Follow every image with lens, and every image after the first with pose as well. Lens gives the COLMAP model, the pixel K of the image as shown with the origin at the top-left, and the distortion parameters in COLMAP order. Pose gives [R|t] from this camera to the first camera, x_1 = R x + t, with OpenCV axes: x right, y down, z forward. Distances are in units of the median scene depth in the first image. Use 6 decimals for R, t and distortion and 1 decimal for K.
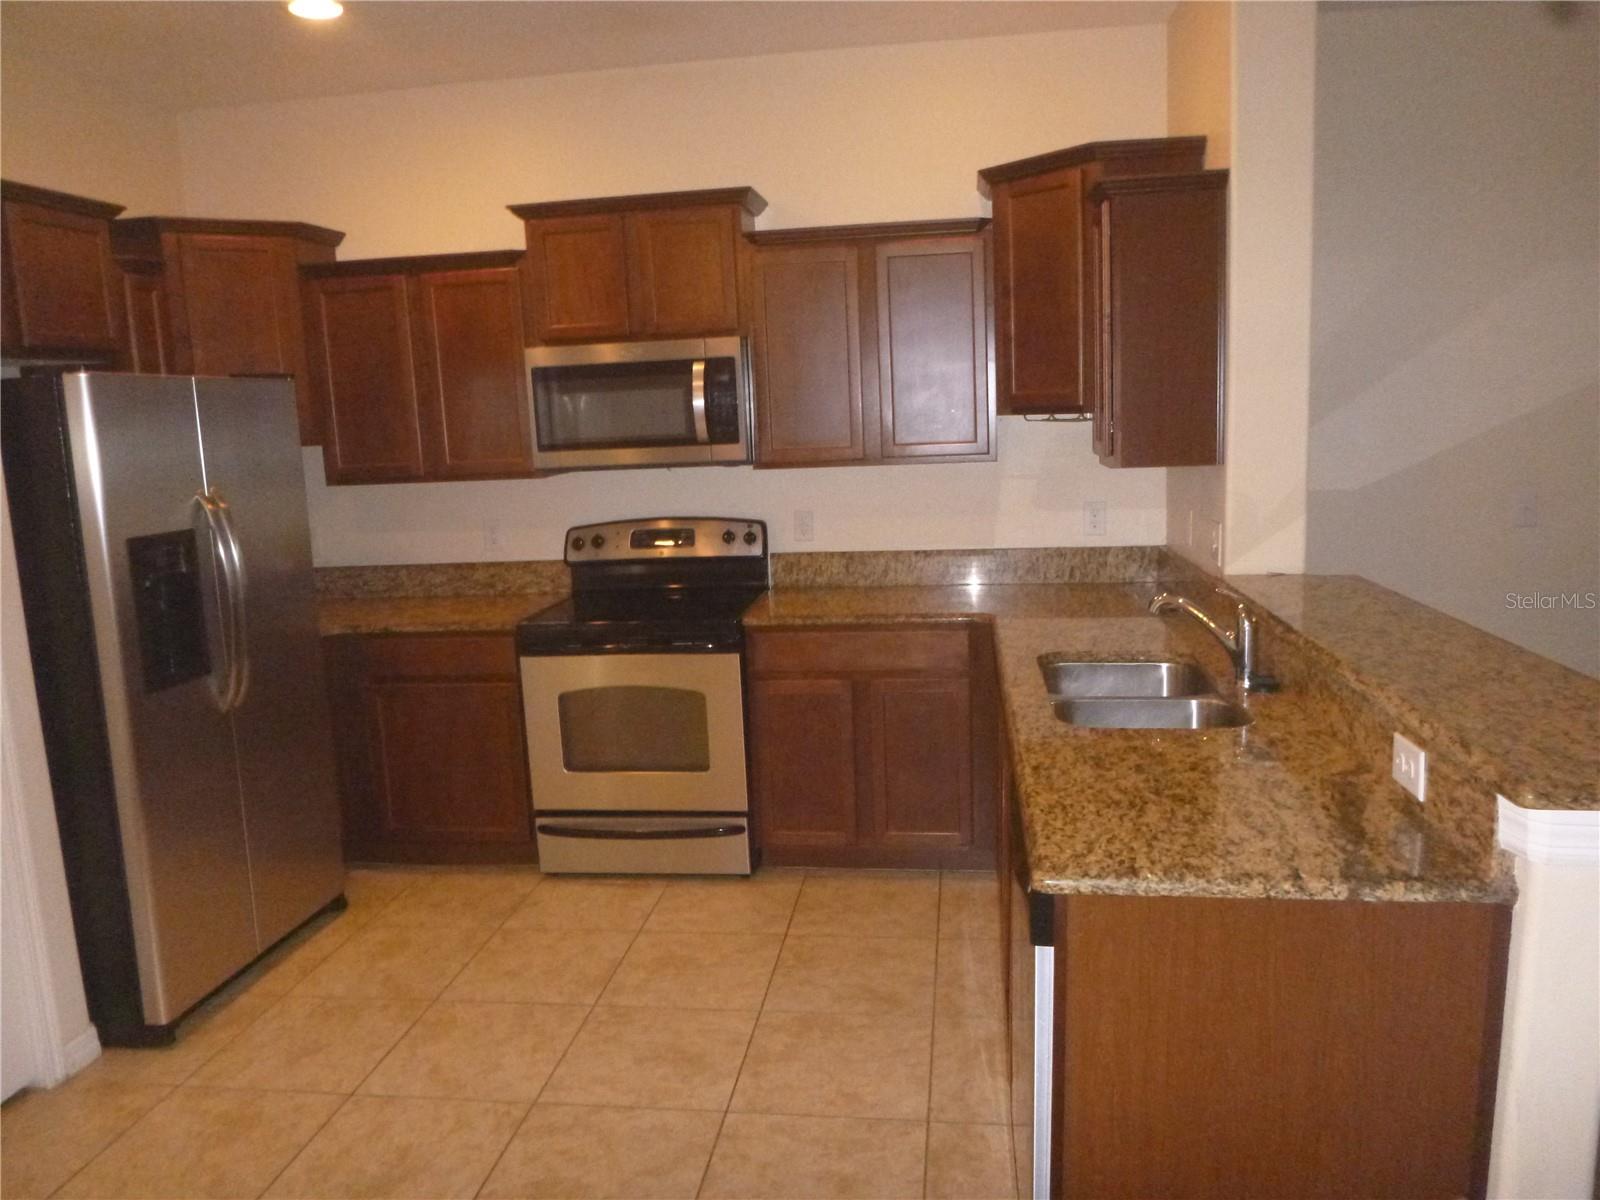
lens RADIAL K [[1173.6, 0, 807.7], [0, 1173.6, 601.9], [0, 0, 1]] dist [-0.036281, -0.002098]
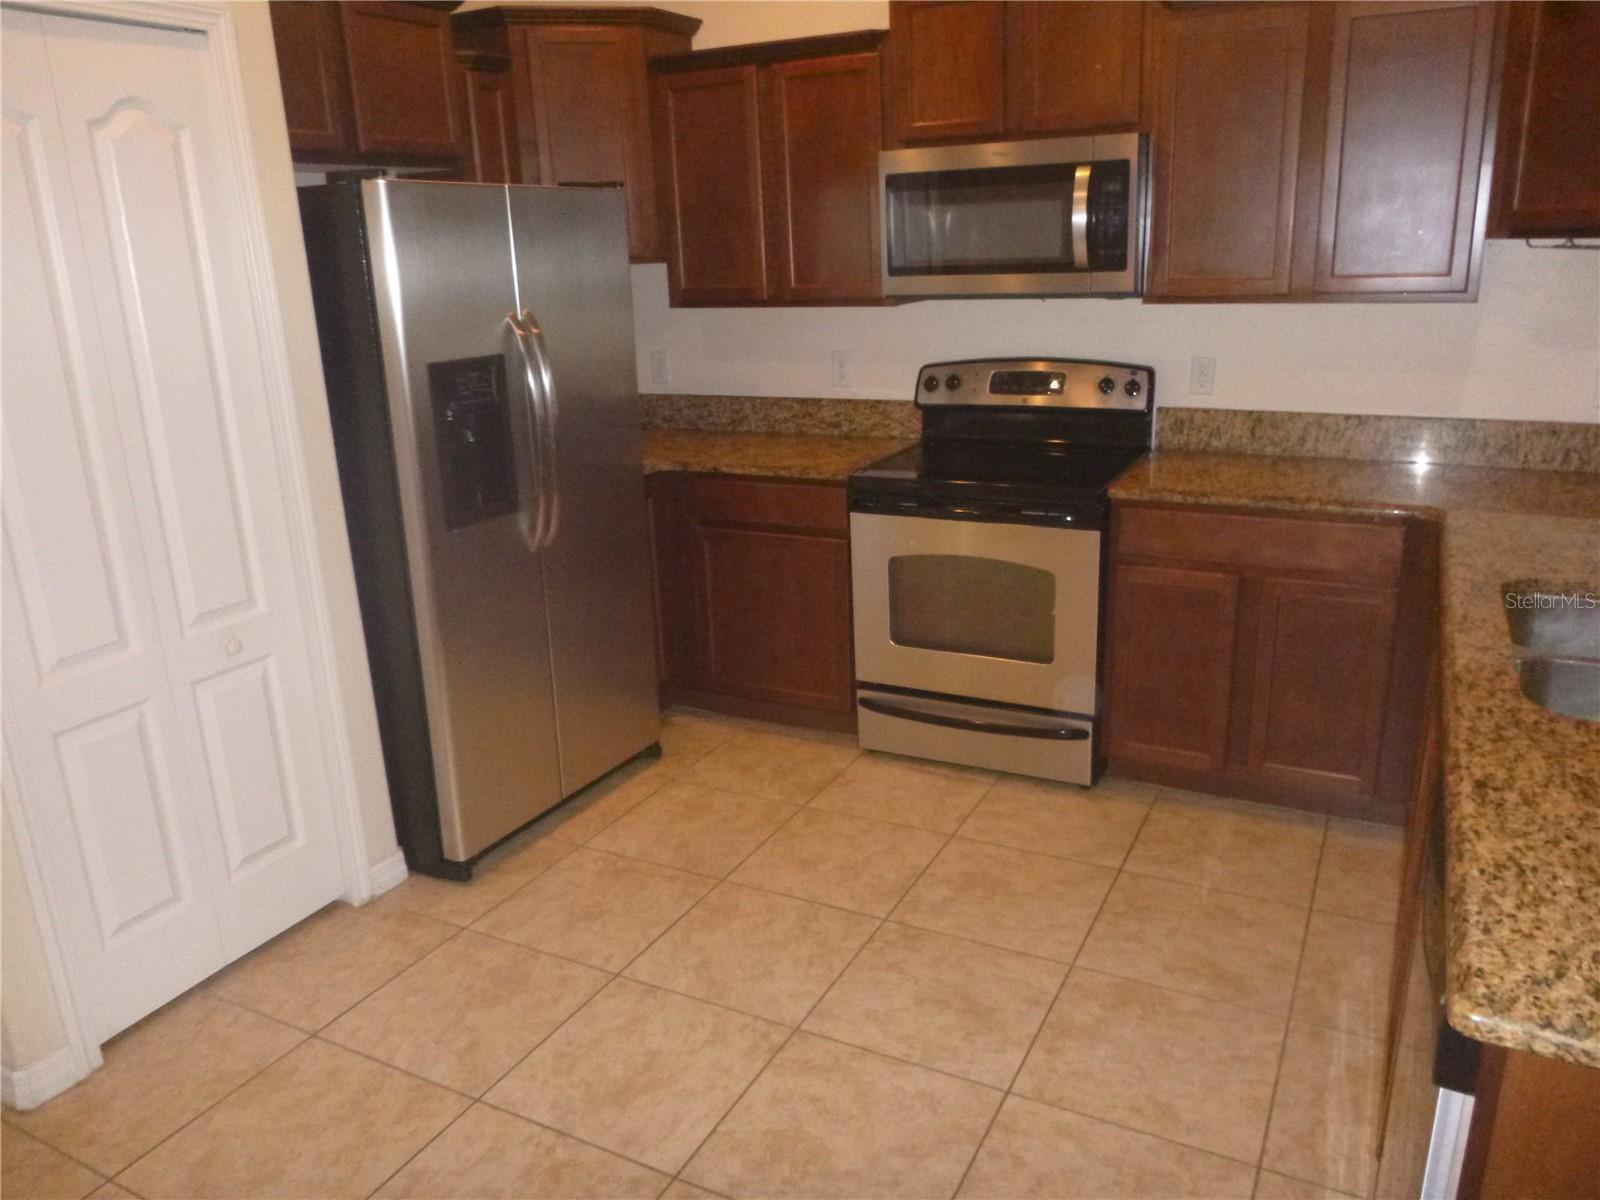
lens RADIAL K [[1183.8, 0, 811.0], [0, 1183.8, 601.3], [0, 0, 1]] dist [-0.028595, 0.003572]
pose [[0.942098, 0.106088, -0.318114, 0.020119], [-0.059220, 0.986363, 0.153563, -0.022762], [0.330067, -0.125832, 0.935533, 0.143168]]
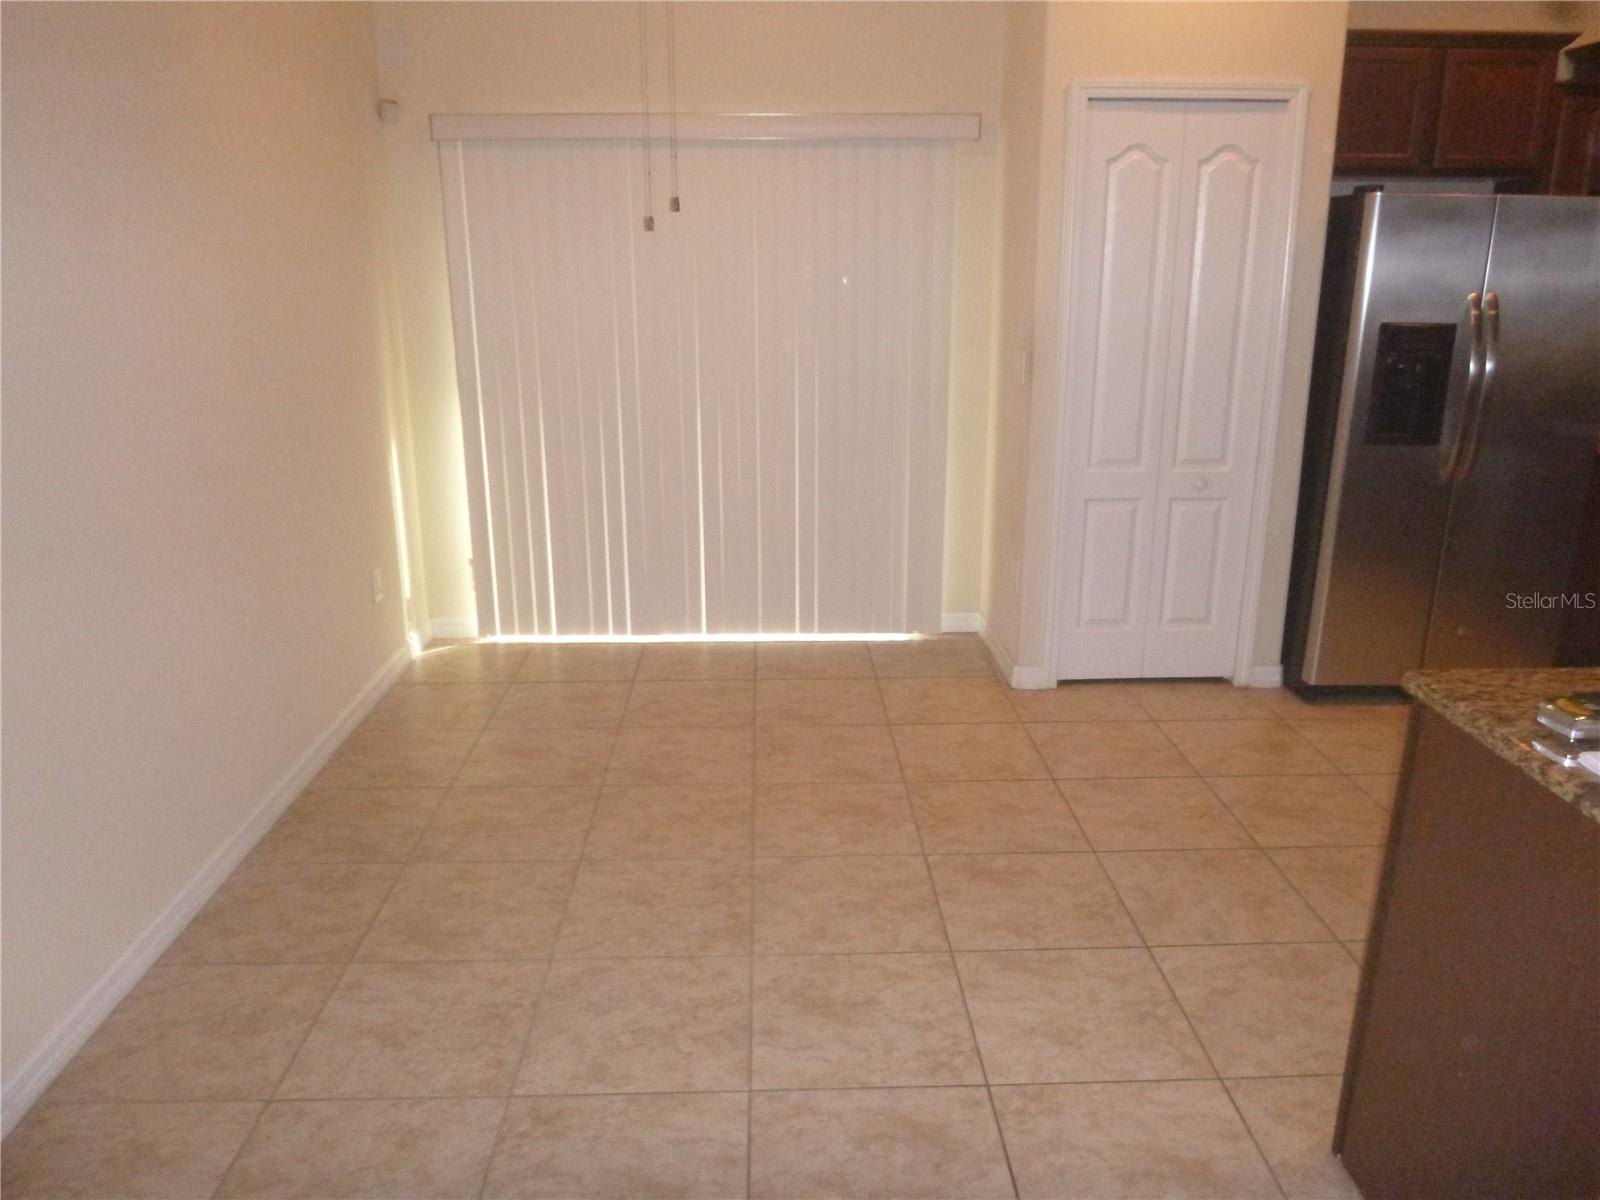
lens RADIAL K [[1180.9, 0, 794.5], [0, 1180.9, 609.9], [0, 0, 1]] dist [-0.025193, -0.003628]
pose [[0.178446, 0.328252, -0.927582, 0.485410], [-0.165473, 0.939297, 0.300565, -0.029183], [0.969936, 0.099856, 0.221931, 0.068402]]
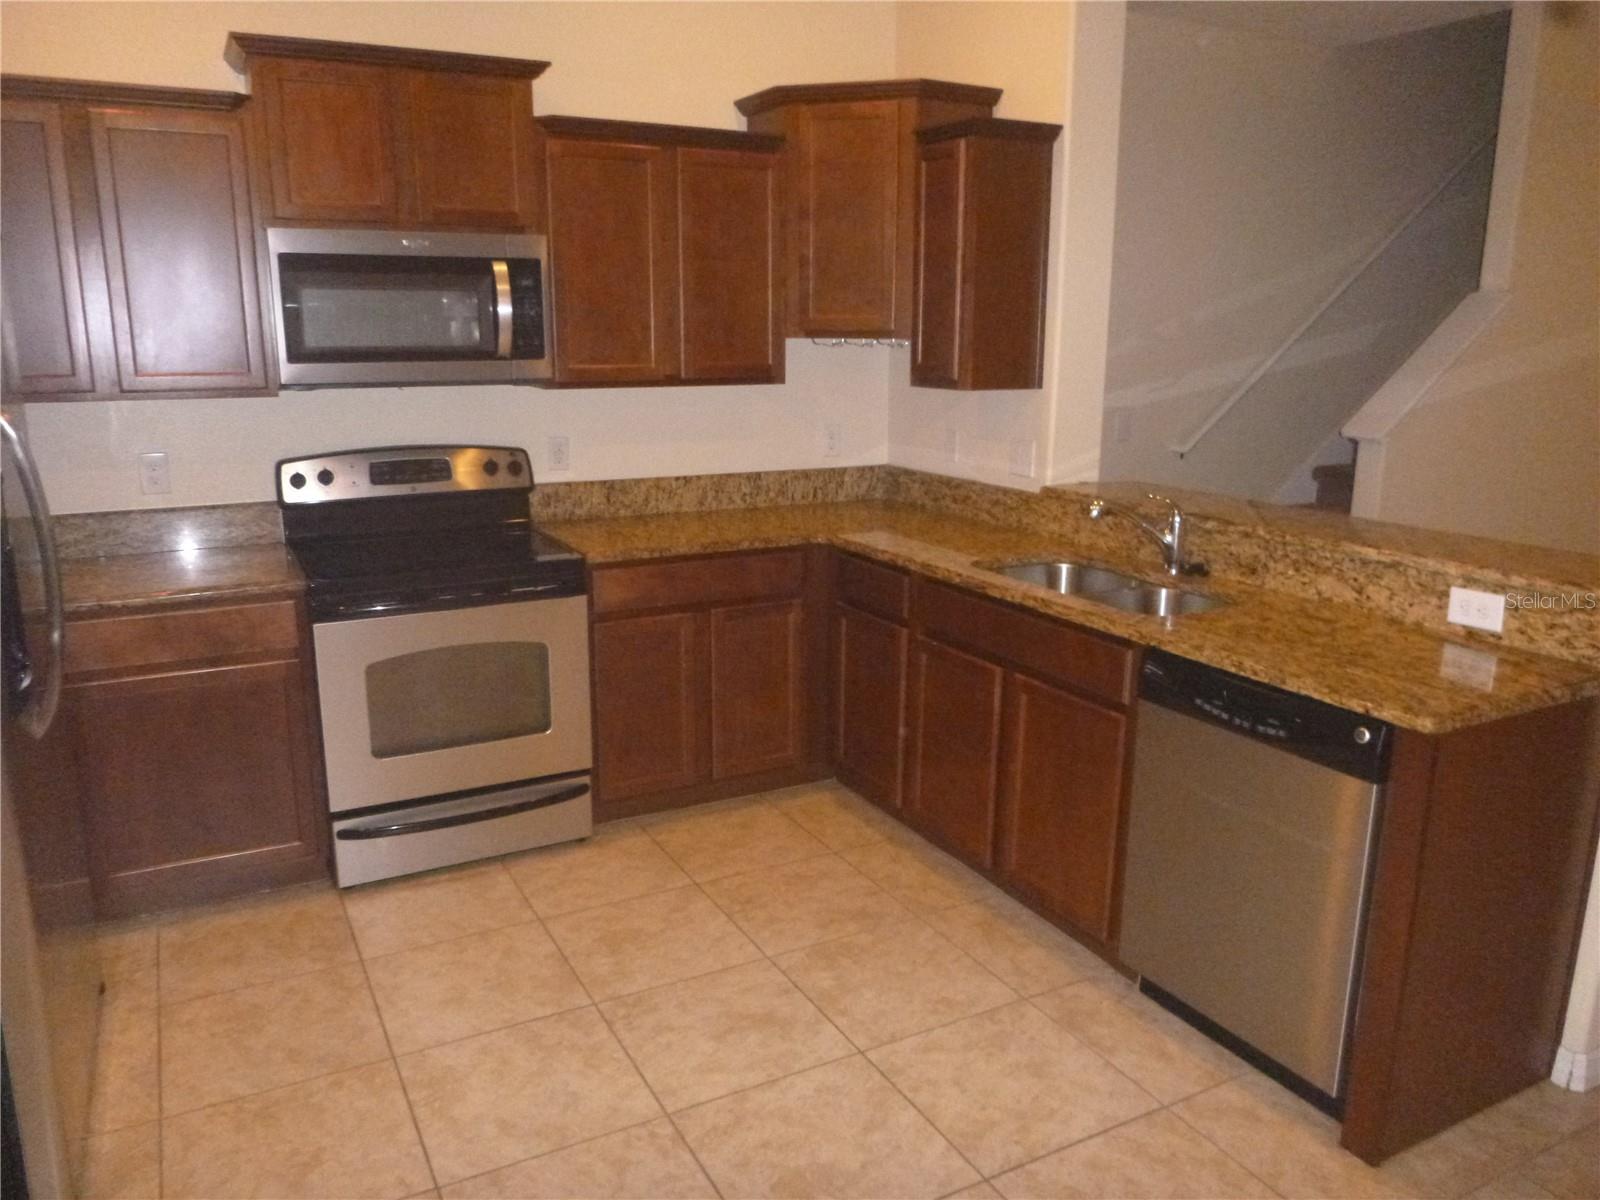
lens RADIAL K [[1180.9, 0, 794.5], [0, 1180.9, 609.9], [0, 0, 1]] dist [-0.025193, -0.003628]
pose [[0.810526, -0.093644, 0.578169, -0.452321], [0.056558, 0.995037, 0.081874, -0.009802], [-0.582966, -0.033661, 0.811799, 0.171891]]
